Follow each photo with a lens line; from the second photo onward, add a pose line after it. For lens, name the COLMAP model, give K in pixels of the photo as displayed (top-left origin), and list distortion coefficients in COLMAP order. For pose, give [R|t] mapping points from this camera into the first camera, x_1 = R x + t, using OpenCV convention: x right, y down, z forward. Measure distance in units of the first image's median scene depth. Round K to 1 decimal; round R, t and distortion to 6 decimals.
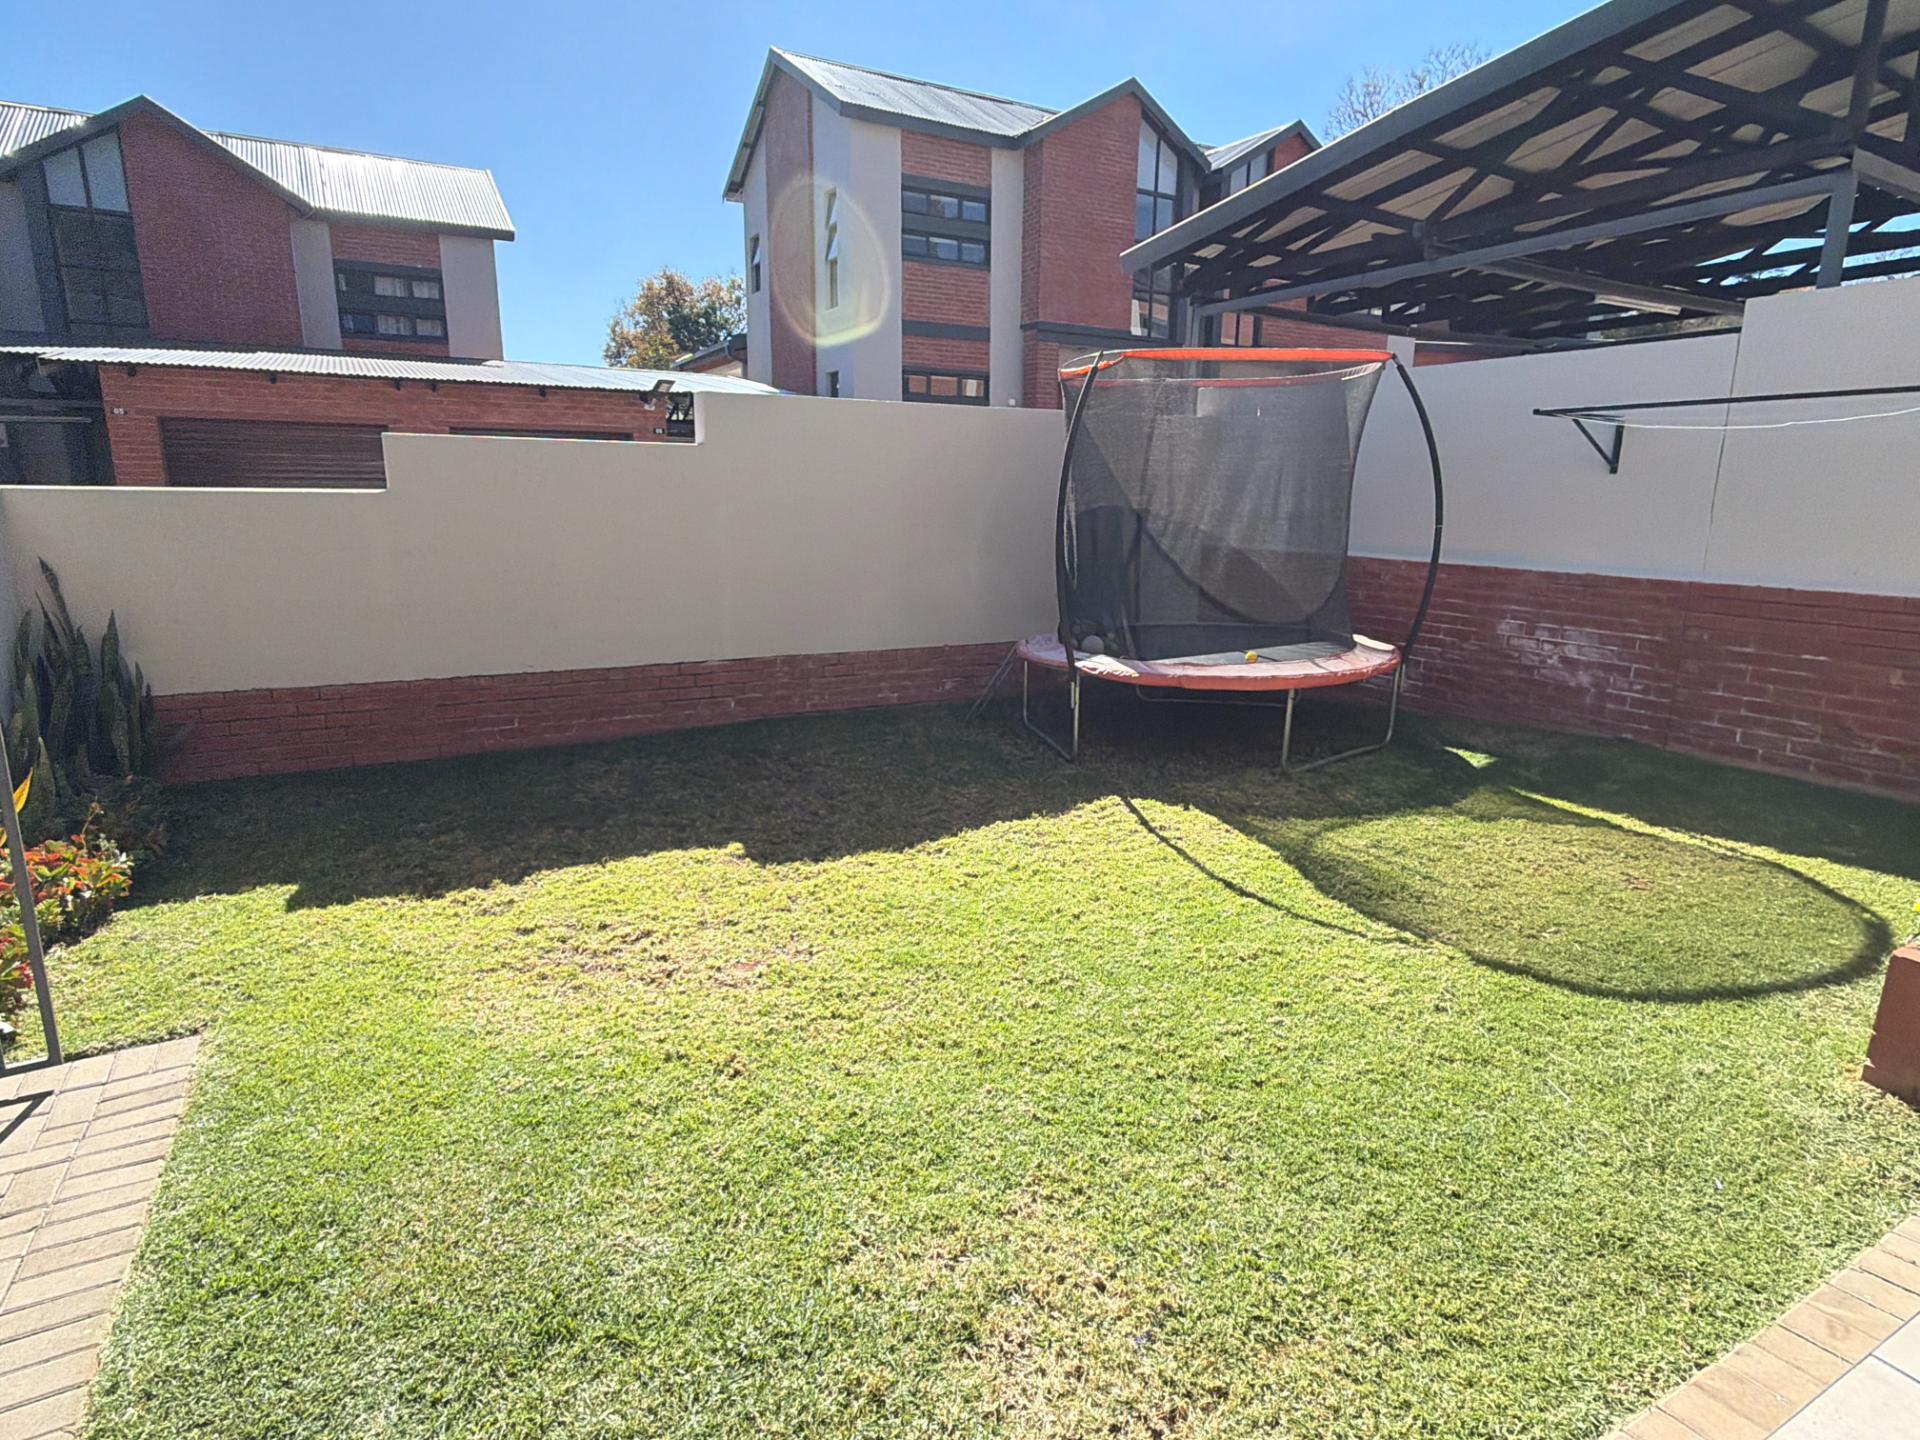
lens RADIAL K [[1046.0, 0, 957.8], [0, 1046.0, 717.4], [0, 0, 1]] dist [0.002755, 0.000206]
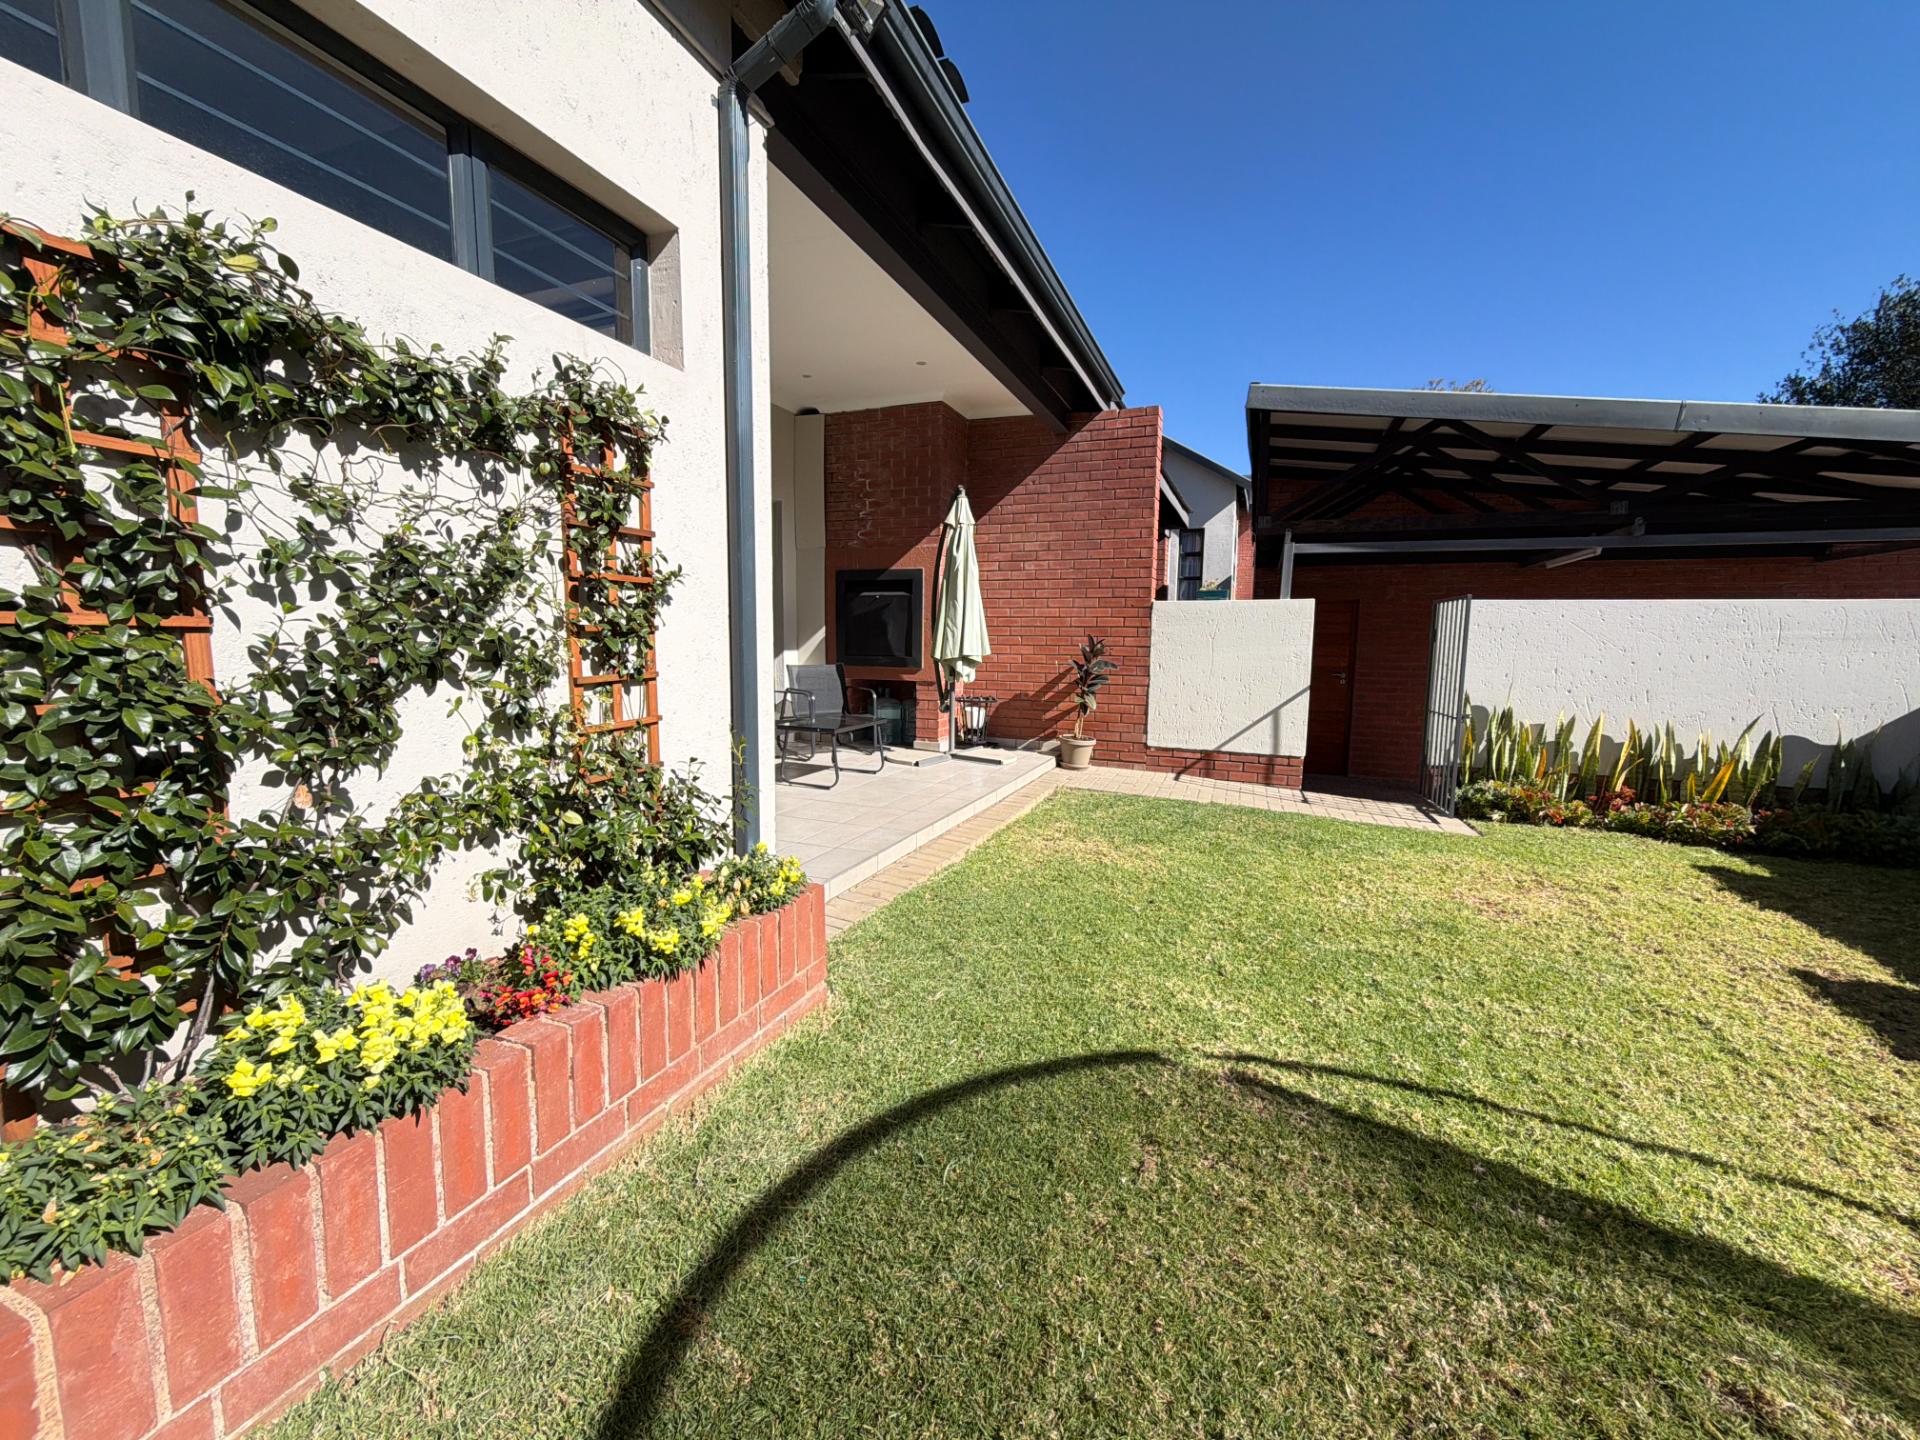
lens RADIAL K [[768.3, 0, 972.0], [0, 768.3, 724.5], [0, 0, 1]] dist [-0.001523, 0.000042]
pose [[-0.771375, 0.052136, -0.634241, 0.737454], [-0.157019, 0.950232, 0.269080, -0.117173], [0.616705, 0.307150, -0.724799, 0.952334]]
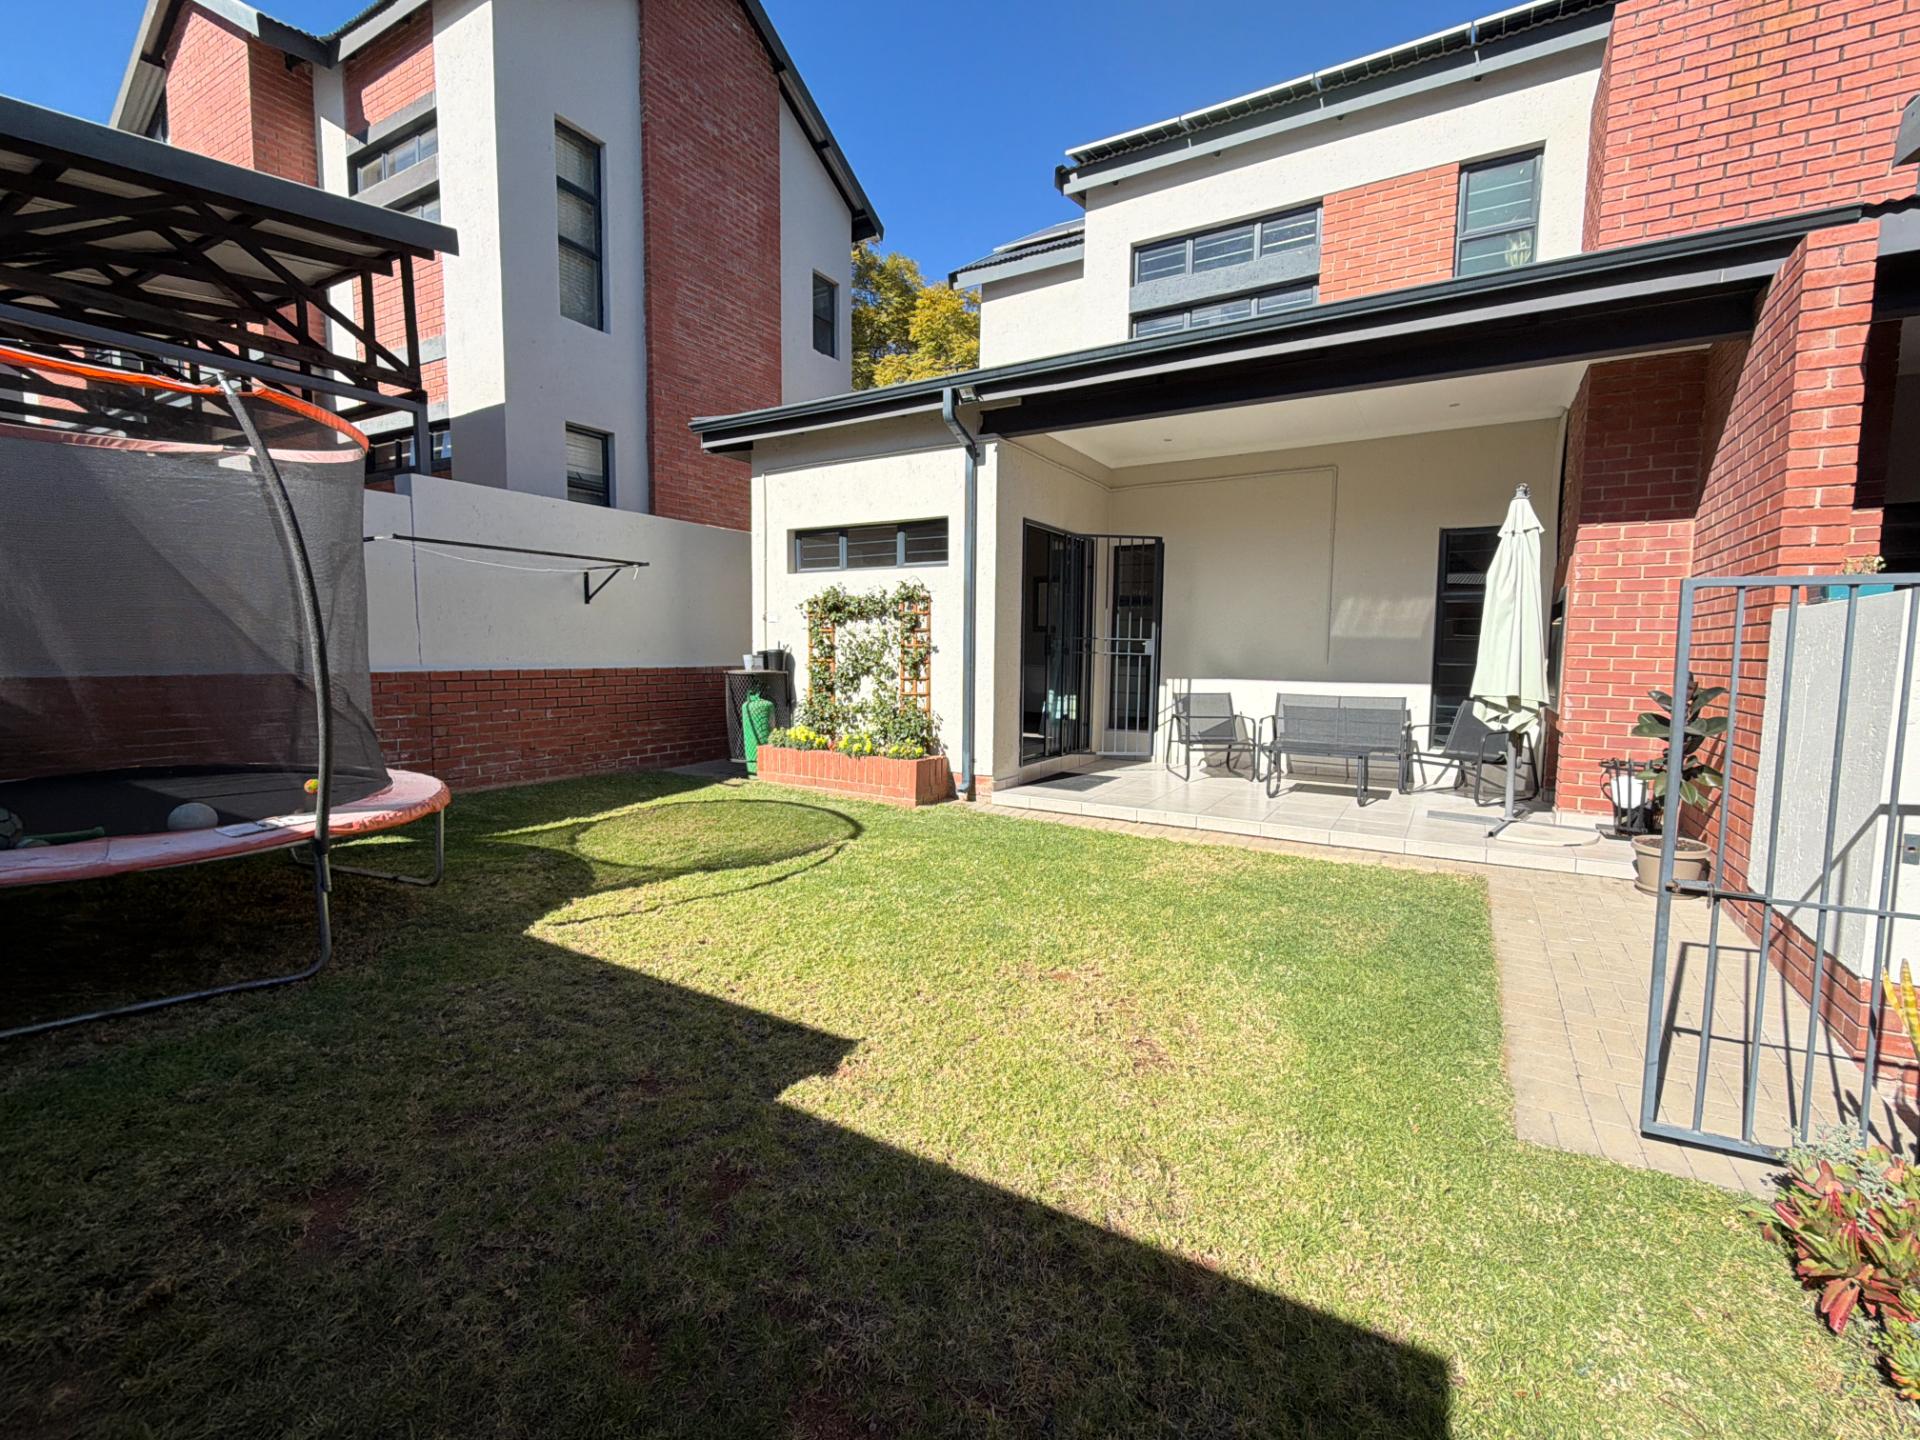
lens RADIAL K [[846.9, 0, 958.3], [0, 846.9, 717.9], [0, 0, 1]] dist [-0.001394, -0.000142]
pose [[-0.494820, -0.086573, 0.864672, -0.736259], [0.174660, 0.964812, 0.196551, -0.203297], [-0.851262, 0.248281, -0.462287, 1.137612]]
